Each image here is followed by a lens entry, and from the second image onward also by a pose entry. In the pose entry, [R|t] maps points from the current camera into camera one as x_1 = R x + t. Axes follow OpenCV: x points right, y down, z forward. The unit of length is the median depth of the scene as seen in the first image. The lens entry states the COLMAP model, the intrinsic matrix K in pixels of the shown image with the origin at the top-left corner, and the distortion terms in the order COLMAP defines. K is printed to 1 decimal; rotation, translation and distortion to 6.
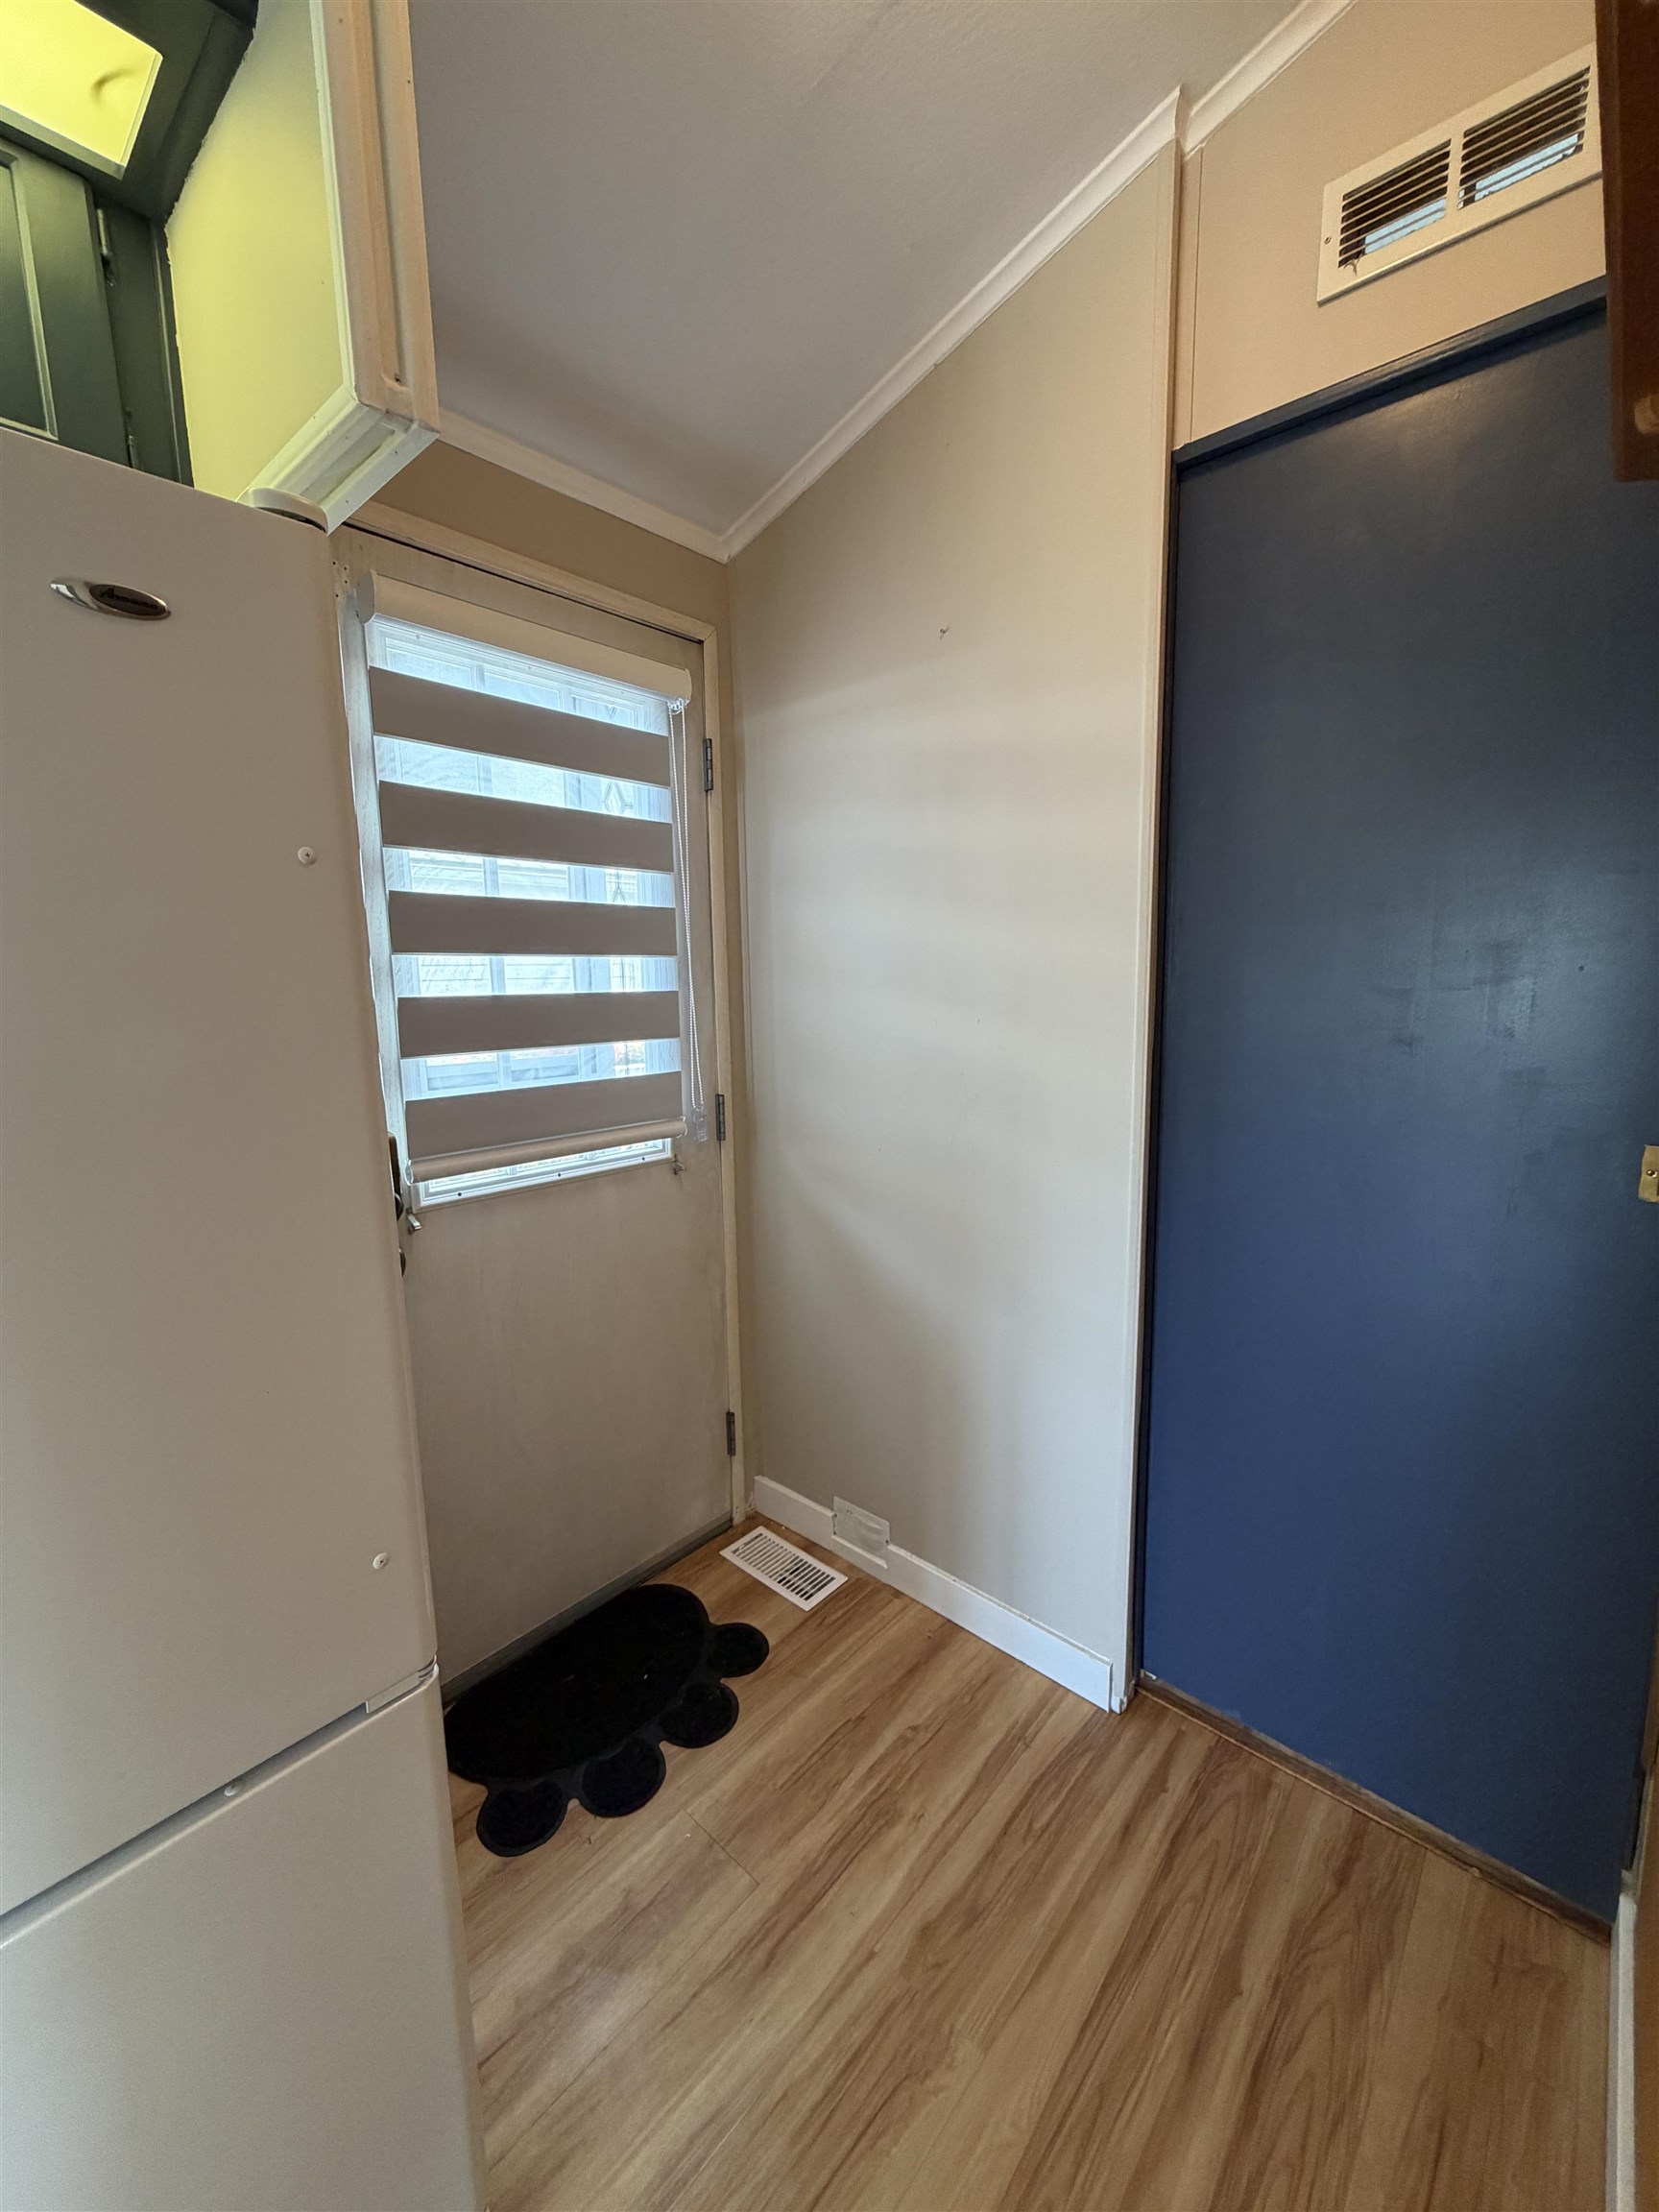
lens RADIAL K [[882.6, 0, 830.8], [0, 882.6, 1096.8], [0, 0, 1]] dist [0.000106, 0.000088]
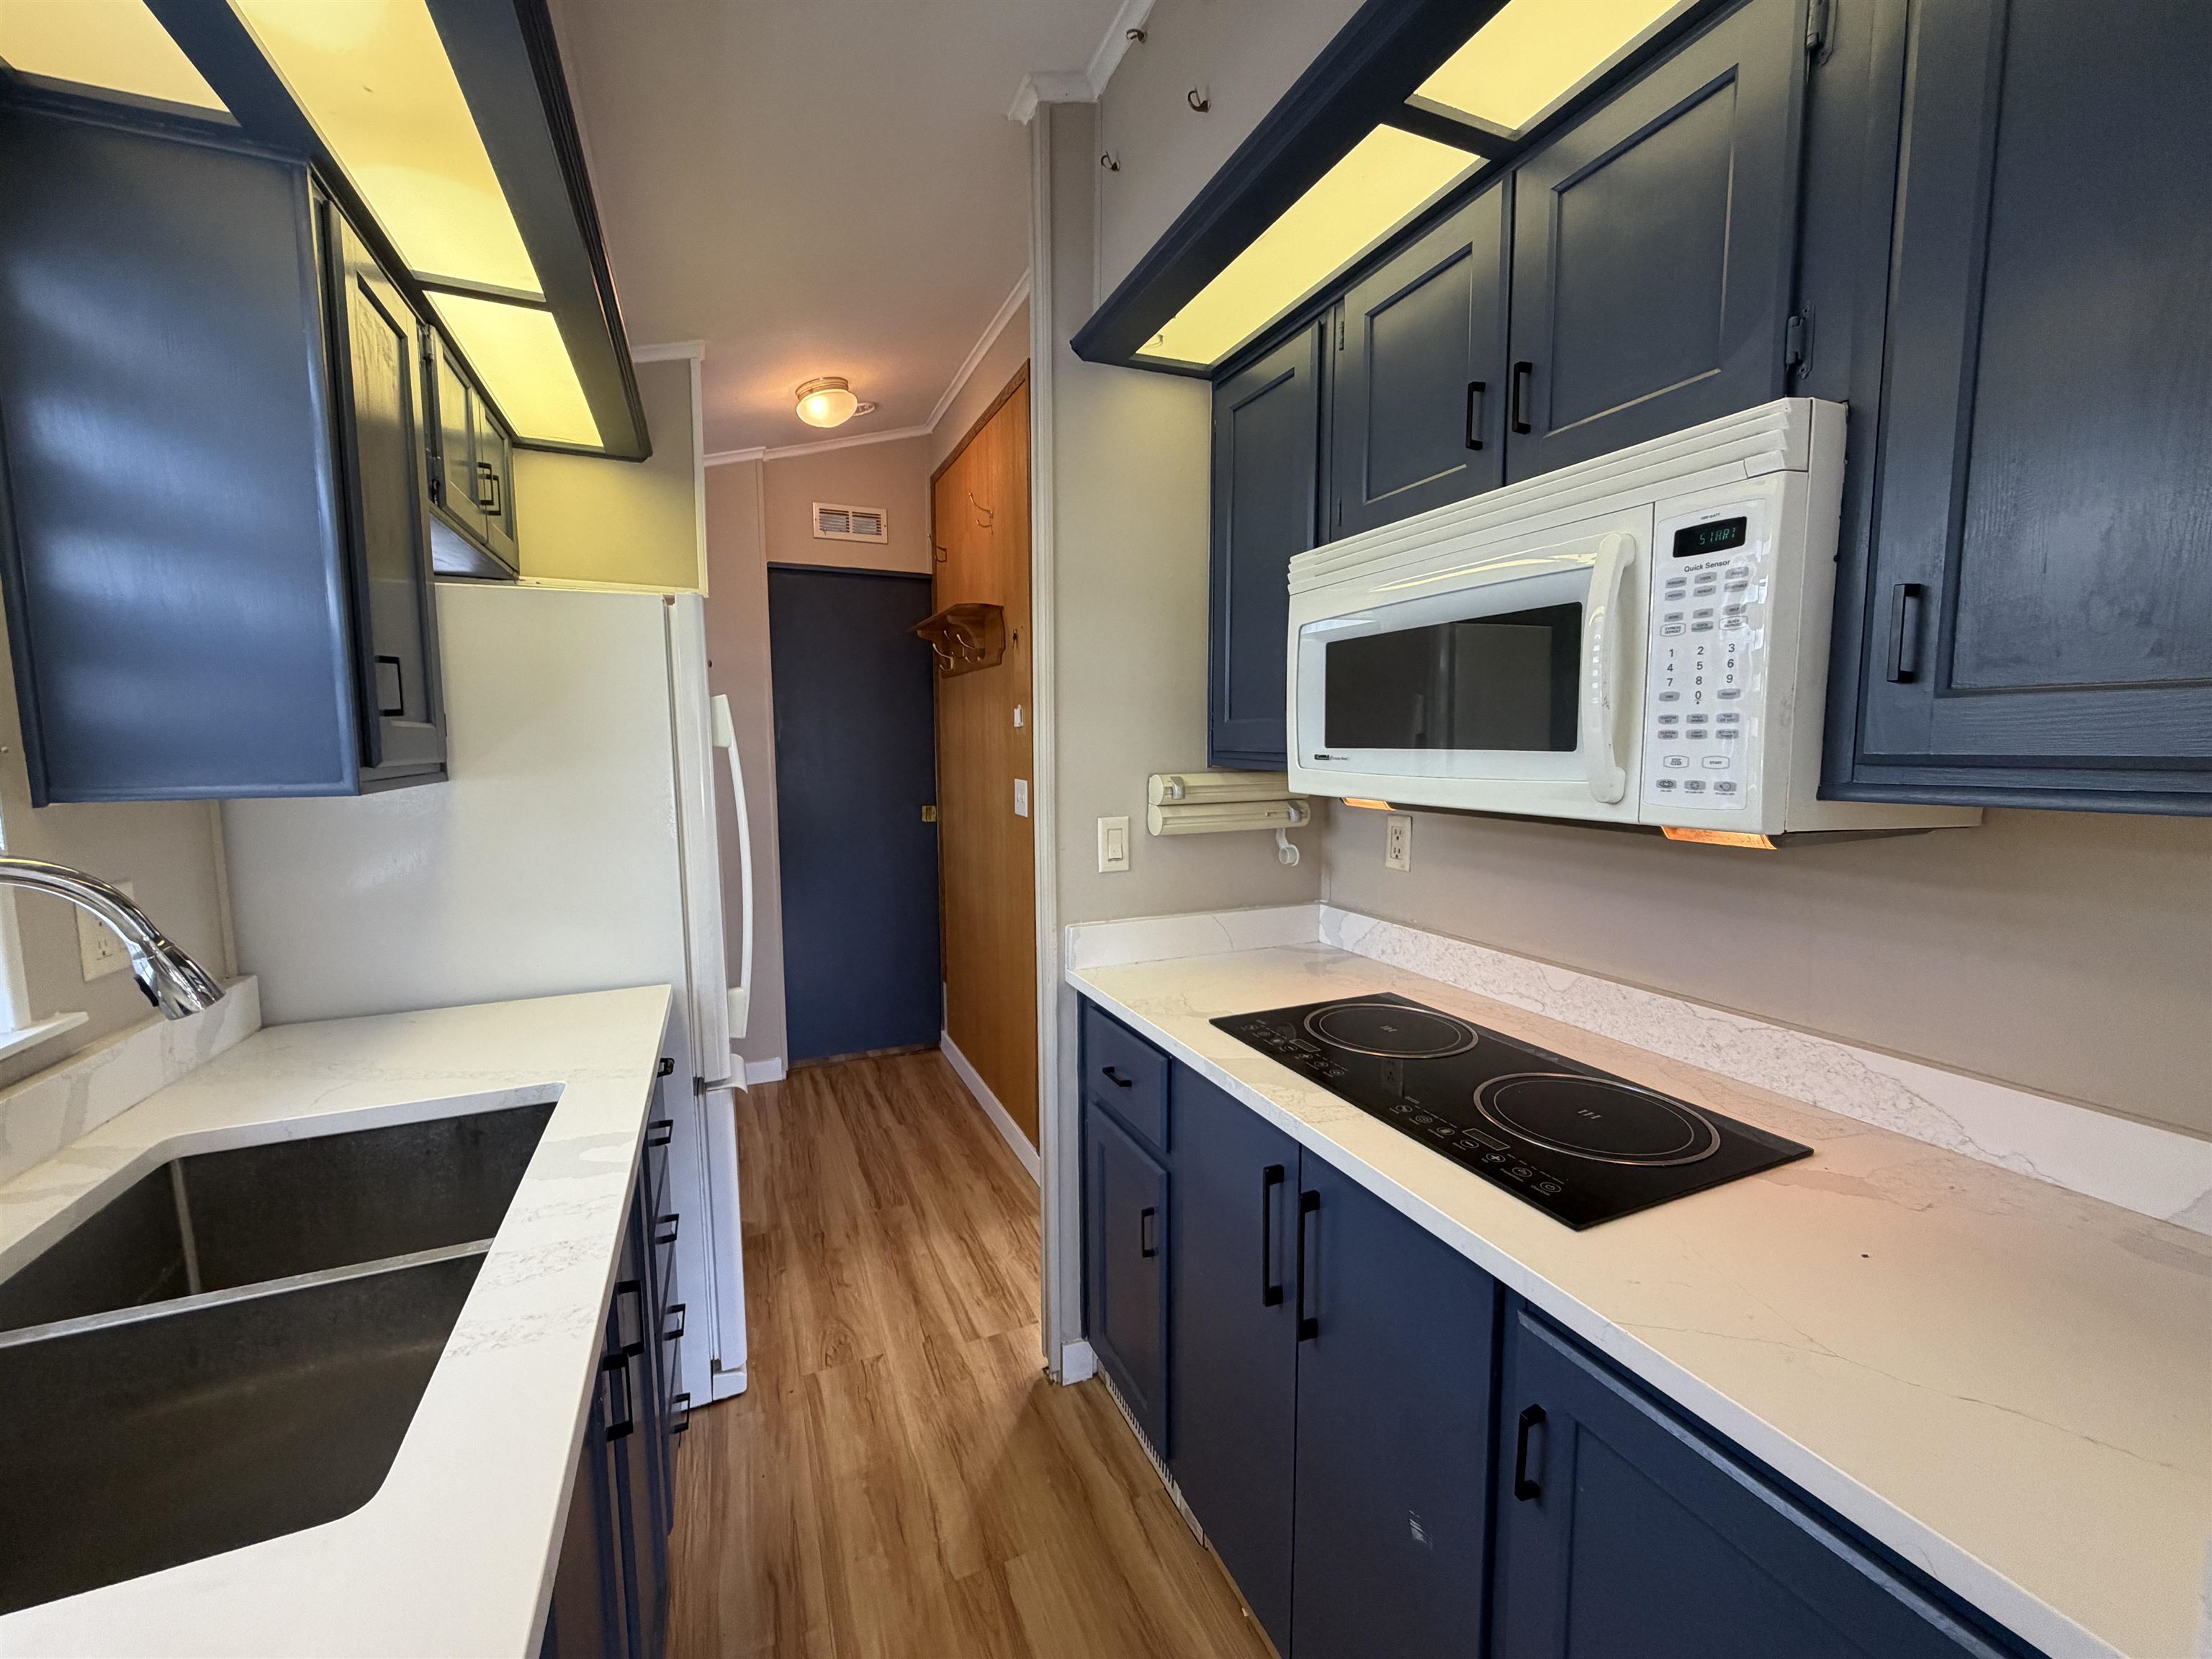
lens RADIAL K [[882.6, 0, 1106.2], [0, 882.6, 823.6], [0, 0, 1]] dist [0.000106, 0.000088]
pose [[0.410572, -0.076757, 0.908592, -1.748758], [0.135440, 0.990531, 0.022478, 0.140033], [-0.901713, 0.113831, 0.417080, -0.996816]]
